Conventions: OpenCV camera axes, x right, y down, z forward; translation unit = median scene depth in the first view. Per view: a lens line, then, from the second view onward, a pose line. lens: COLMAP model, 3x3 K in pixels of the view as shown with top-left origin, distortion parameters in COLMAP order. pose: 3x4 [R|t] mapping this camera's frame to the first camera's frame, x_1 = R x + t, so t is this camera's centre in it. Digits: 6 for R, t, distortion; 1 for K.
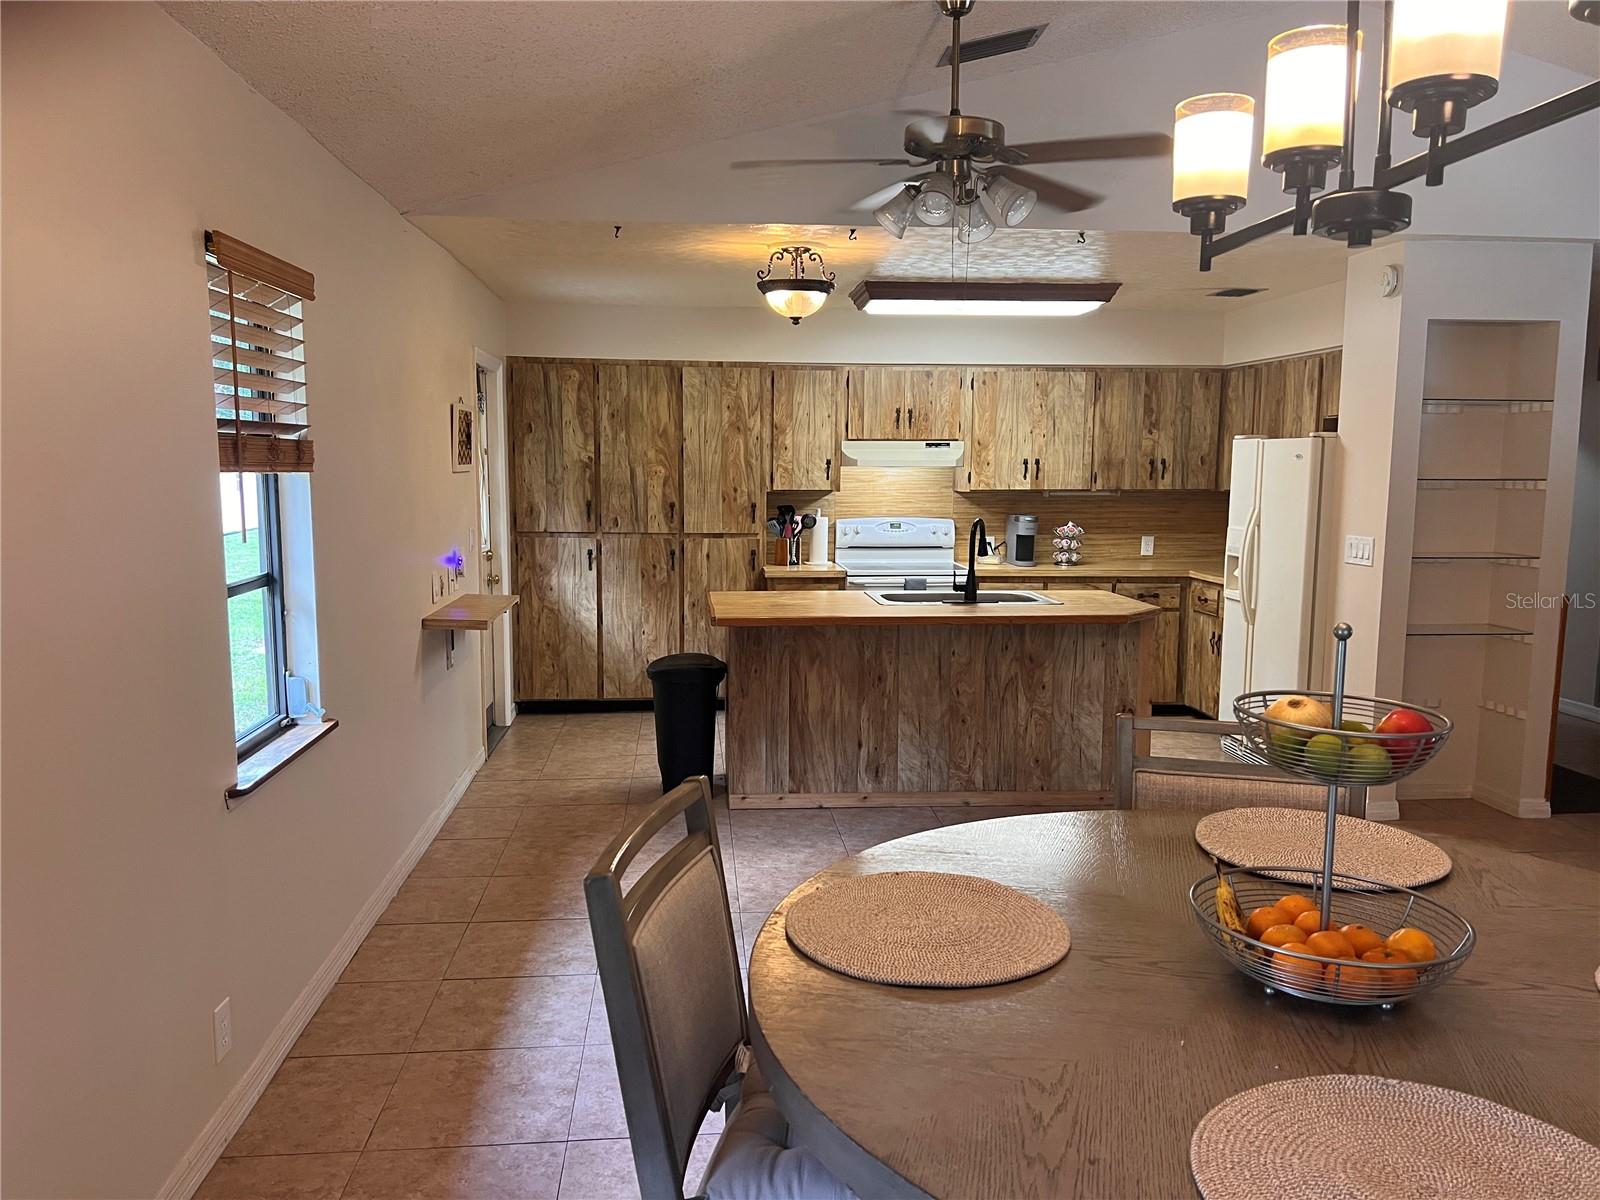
lens RADIAL K [[1193.9, 0, 793.4], [0, 1193.9, 609.0], [0, 0, 1]] dist [0.085844, -0.108950]
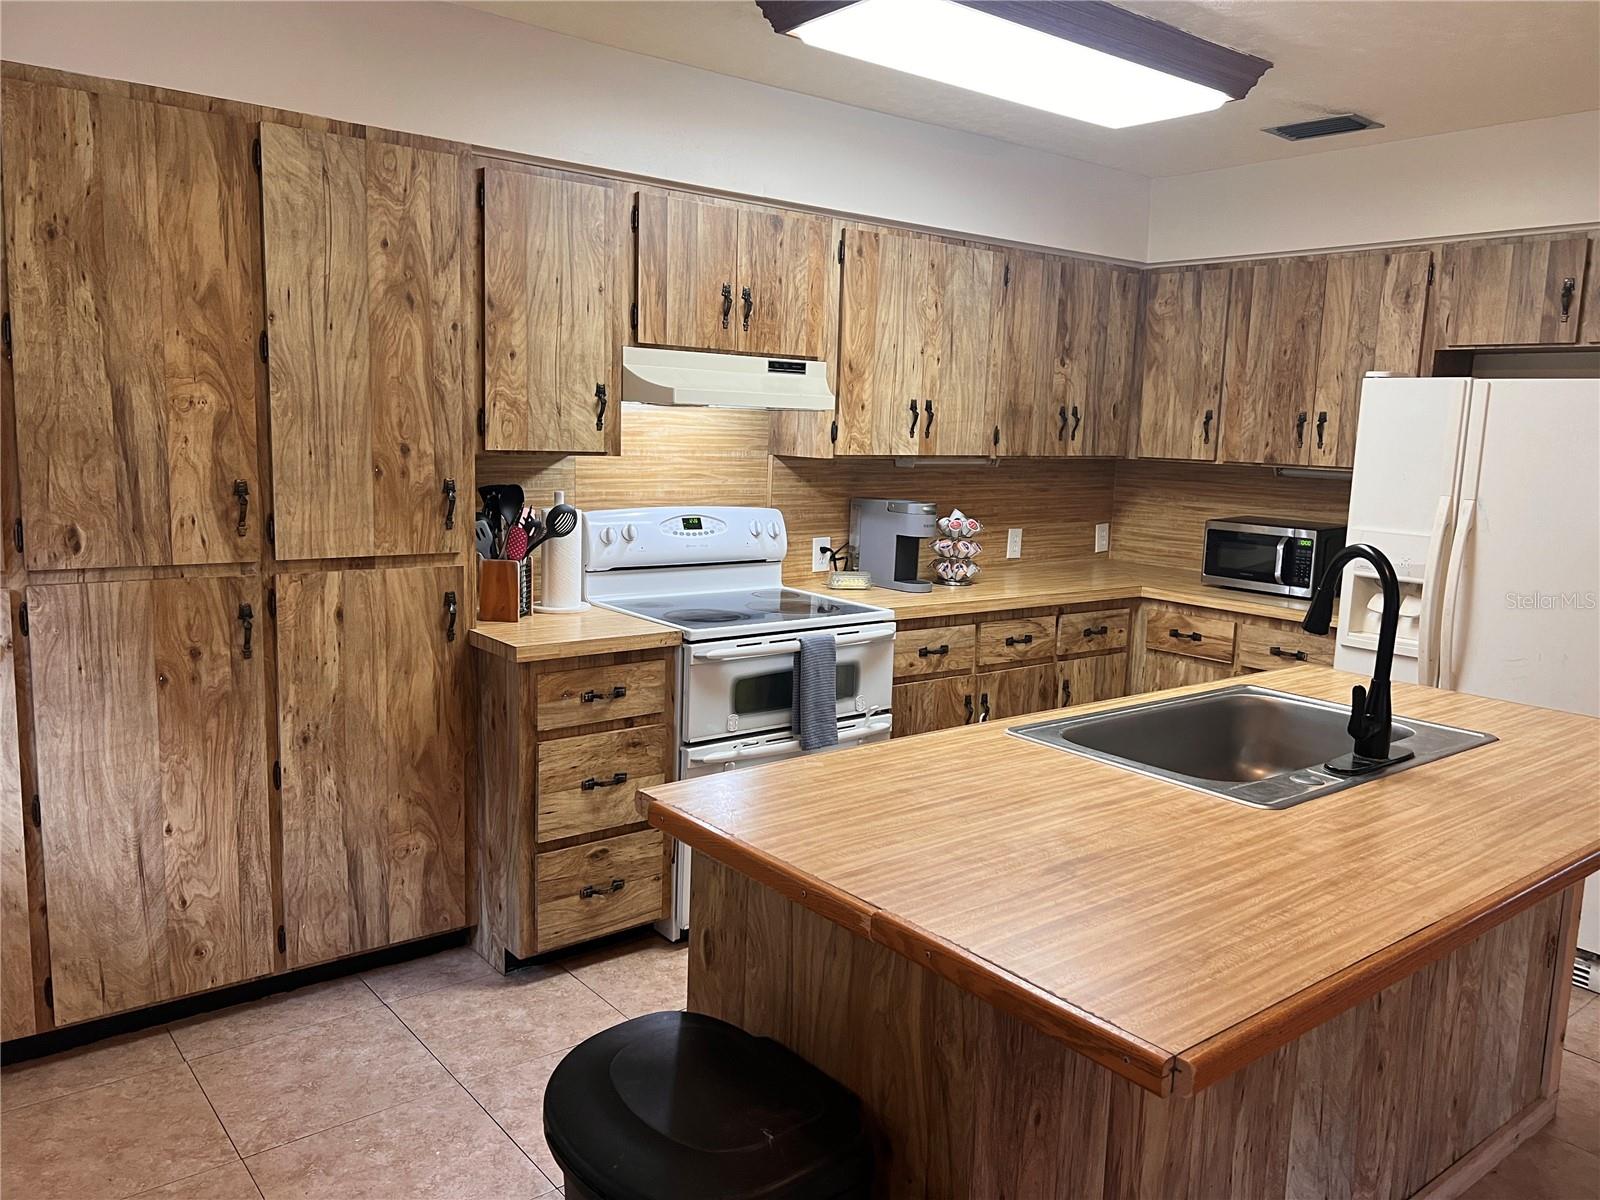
lens RADIAL K [[1204.1, 0, 800.0], [0, 1204.1, 600.0], [0, 0, 1]] dist [0.083682, -0.110250]
pose [[0.829835, -0.060155, 0.554758, -0.171539], [0.038788, 0.997986, 0.050196, -0.064589], [-0.556660, -0.020136, 0.830496, 0.579988]]
